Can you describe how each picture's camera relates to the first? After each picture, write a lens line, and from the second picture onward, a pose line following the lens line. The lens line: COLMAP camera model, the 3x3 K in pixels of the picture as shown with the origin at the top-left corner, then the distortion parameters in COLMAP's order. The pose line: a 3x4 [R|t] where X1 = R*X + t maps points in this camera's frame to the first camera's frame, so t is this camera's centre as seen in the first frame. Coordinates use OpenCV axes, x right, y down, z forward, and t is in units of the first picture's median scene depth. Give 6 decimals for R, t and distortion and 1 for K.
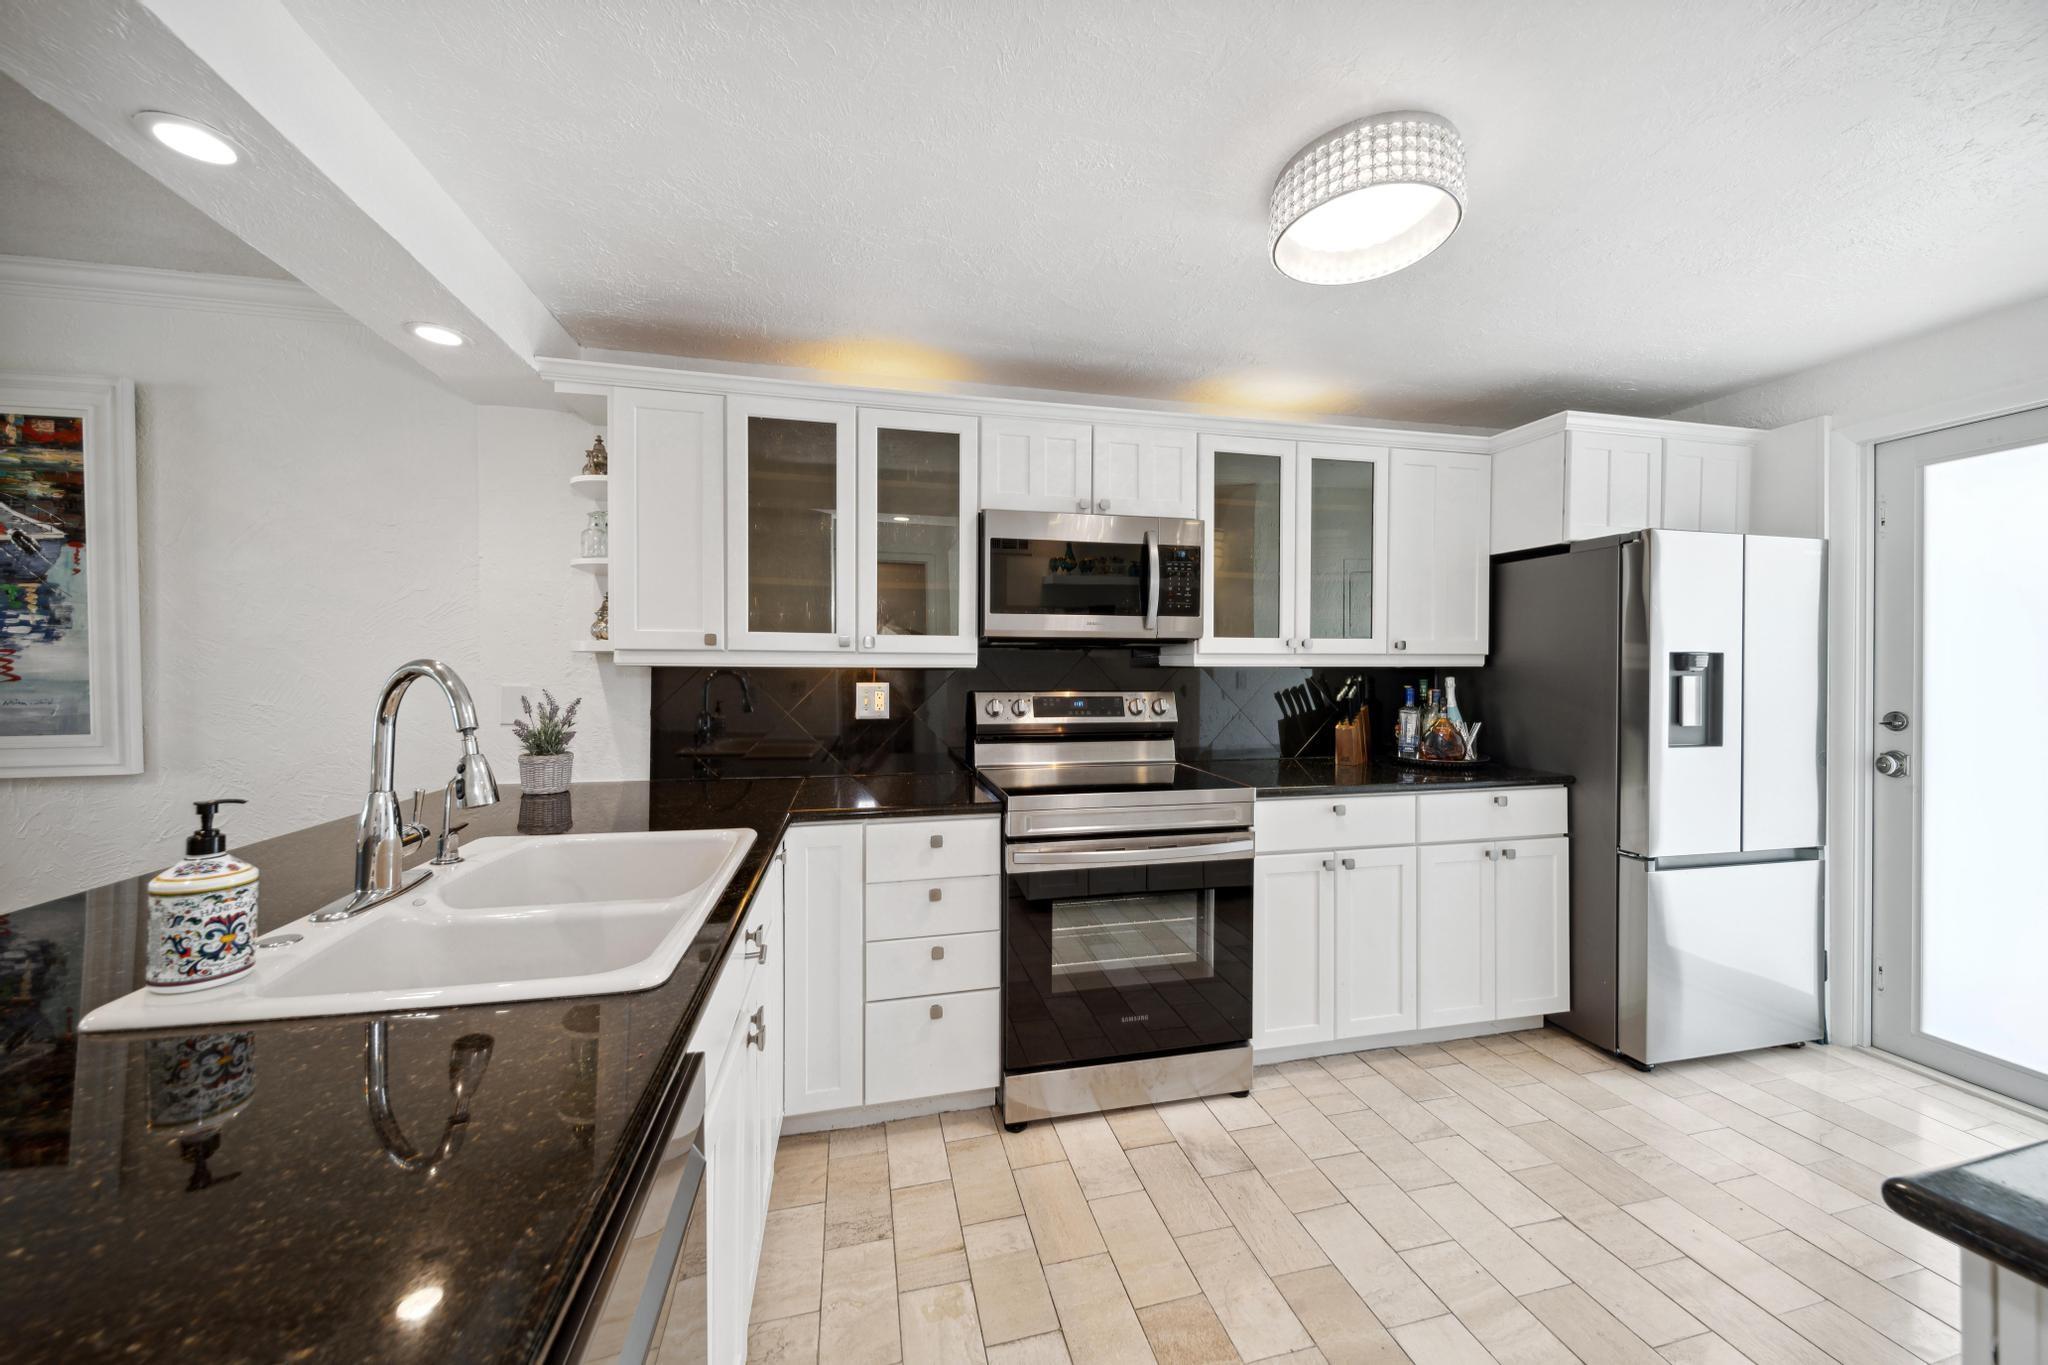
lens RADIAL K [[741.6, 0, 1024.9], [0, 741.6, 670.3], [0, 0, 1]] dist [-0.000315, -0.000093]
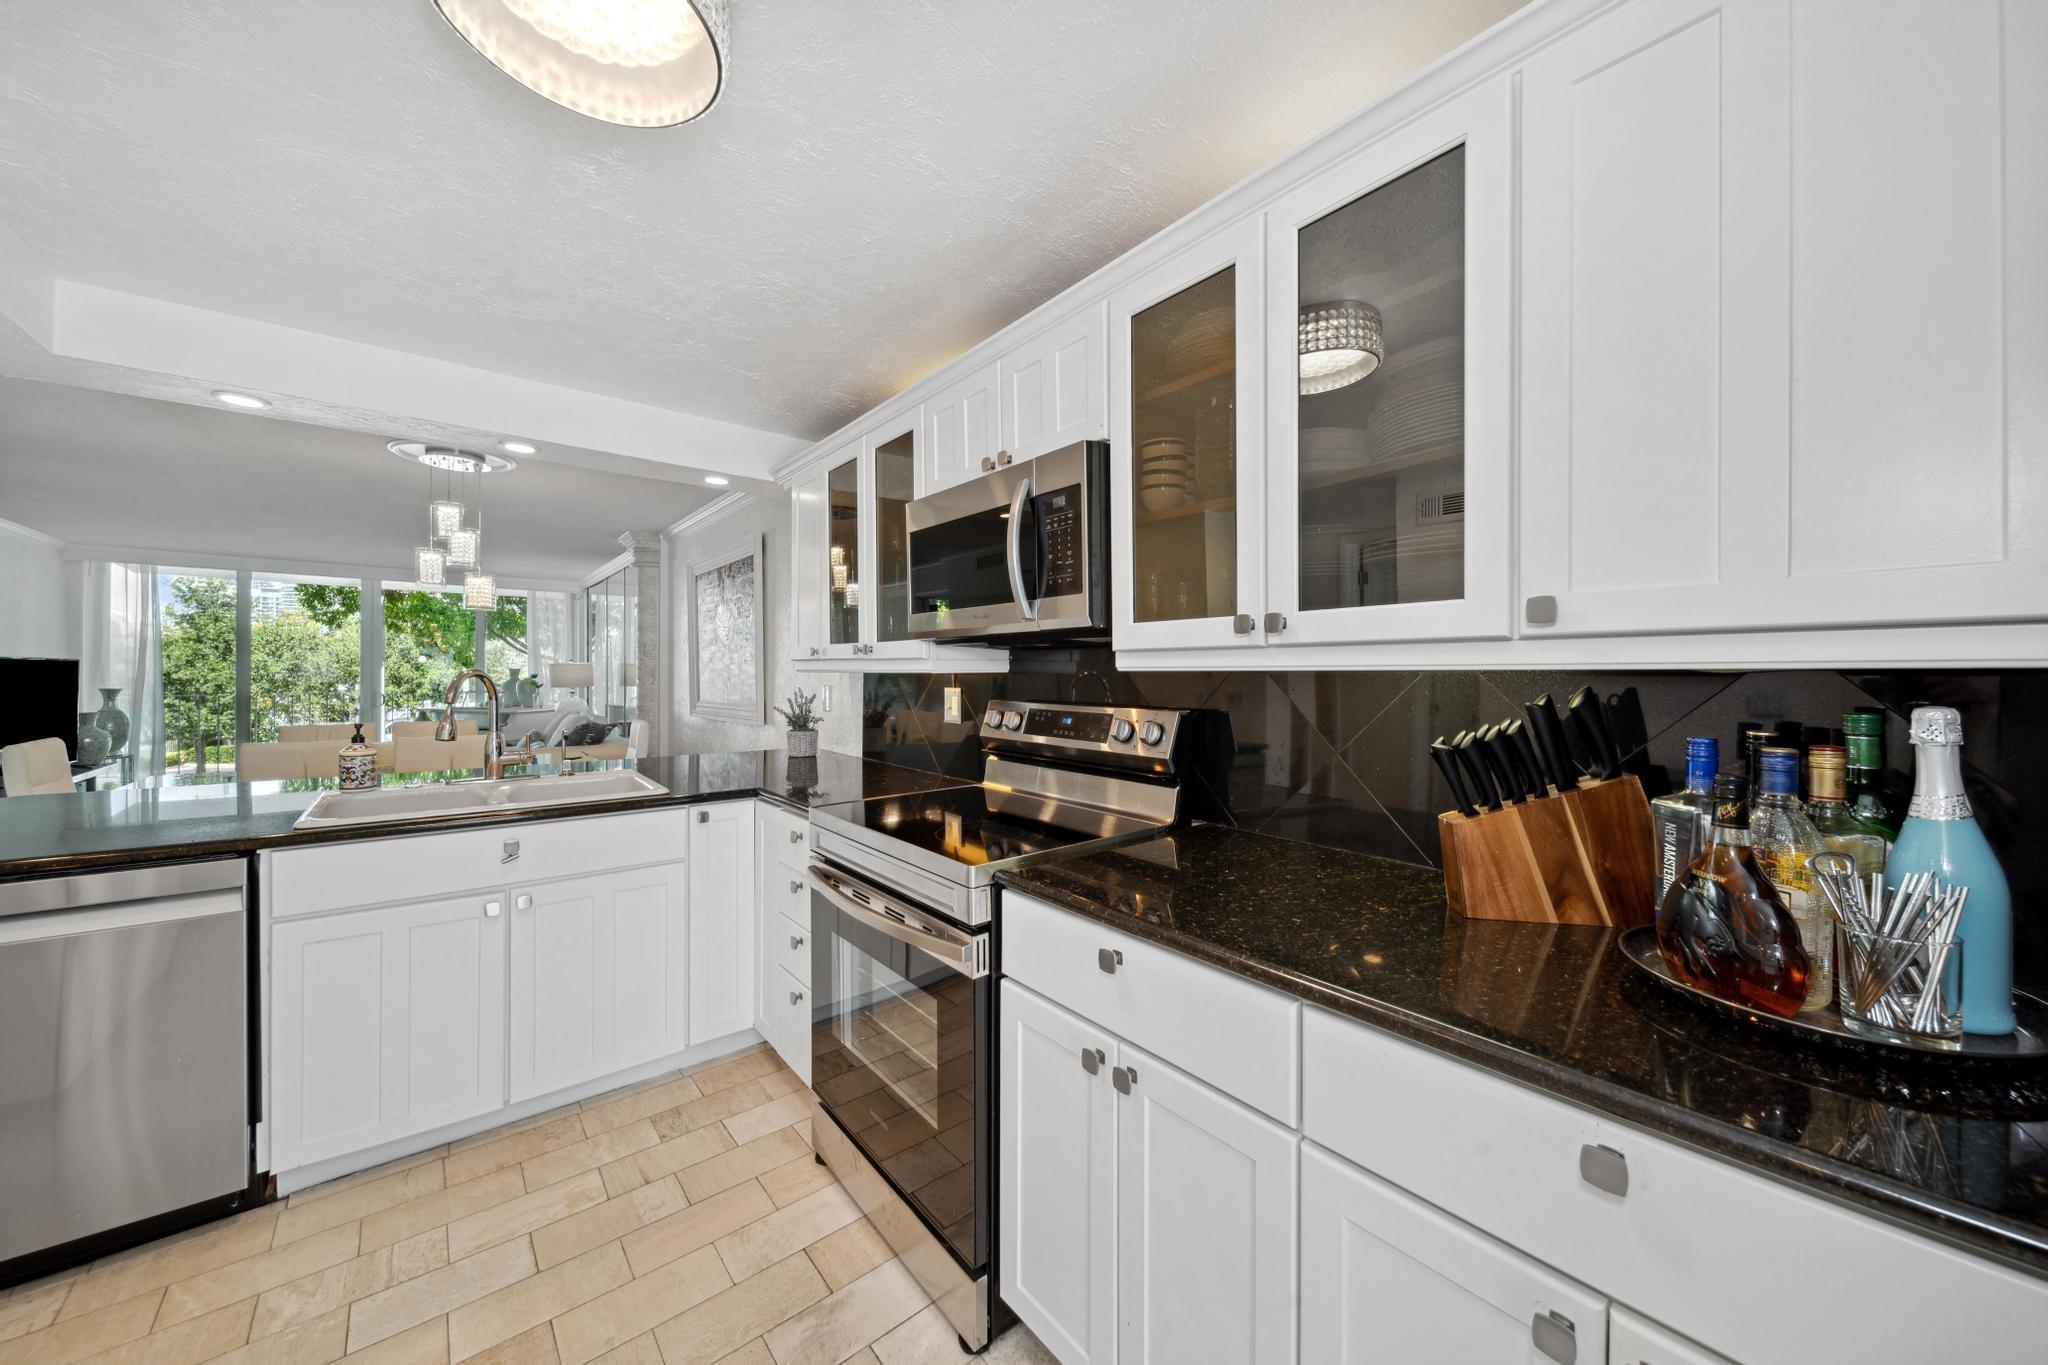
lens RADIAL K [[717.5, 0, 1020.0], [0, 717.5, 680.5], [0, 0, 1]] dist [-0.001025, -0.000037]
pose [[0.442120, 0.009554, -0.896905, 0.806121], [-0.004182, 0.999954, 0.008590, -0.002222], [0.896946, -0.000047, 0.442140, 0.720703]]
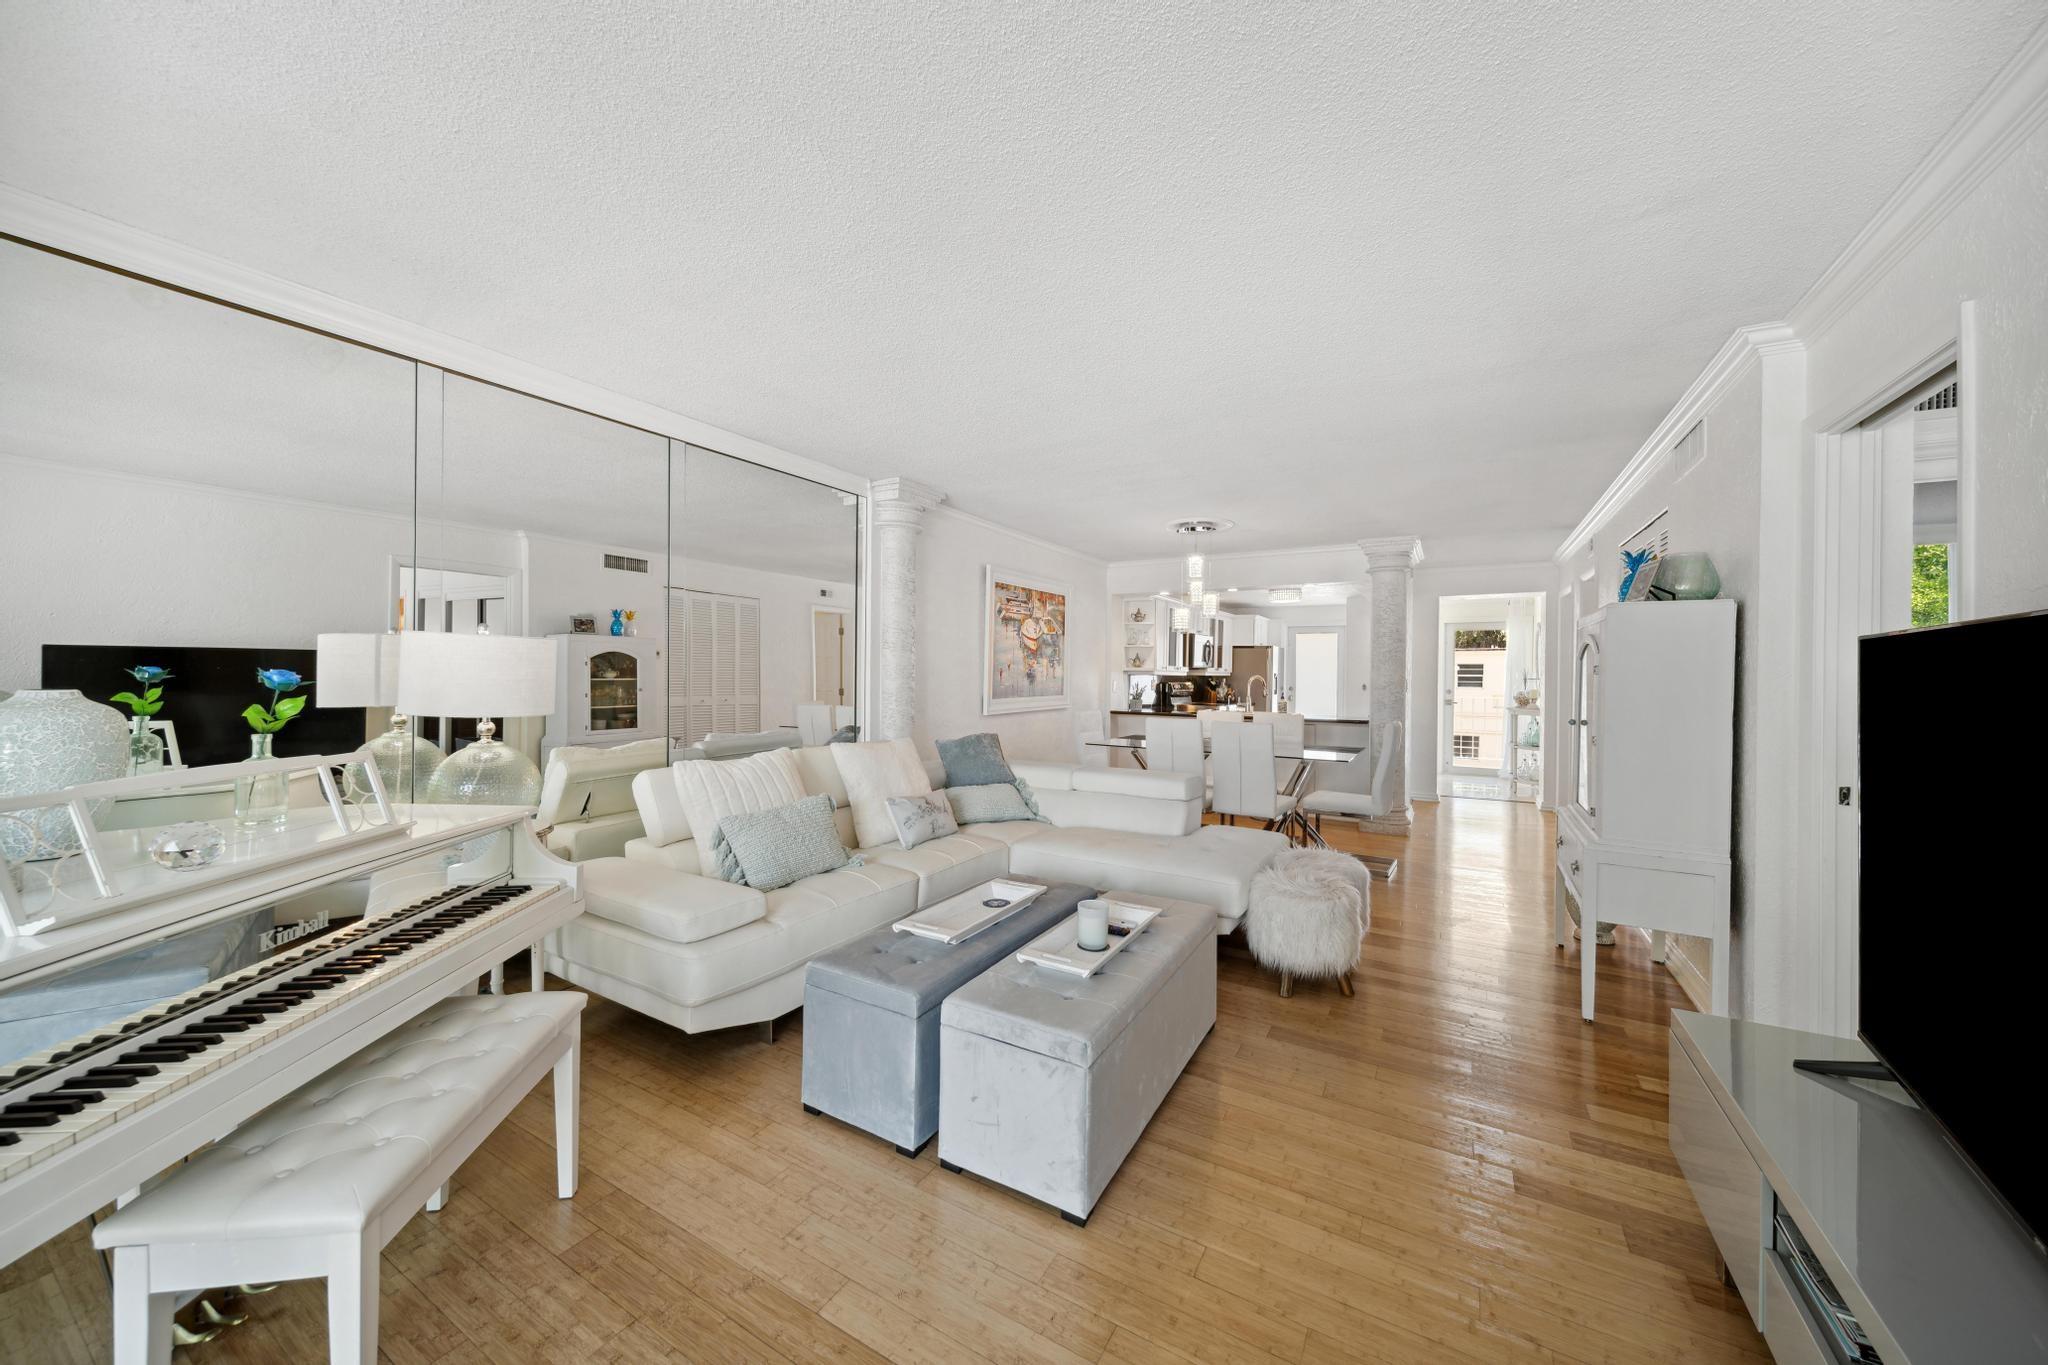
lens RADIAL K [[741.6, 0, 1024.9], [0, 741.6, 670.3], [0, 0, 1]] dist [-0.000315, -0.000093]
pose [[0.691494, 0.010946, 0.722299, -3.295709], [-0.008879, 0.999938, -0.006654, 0.001951], [-0.722327, -0.001812, 0.691549, -0.971971]]
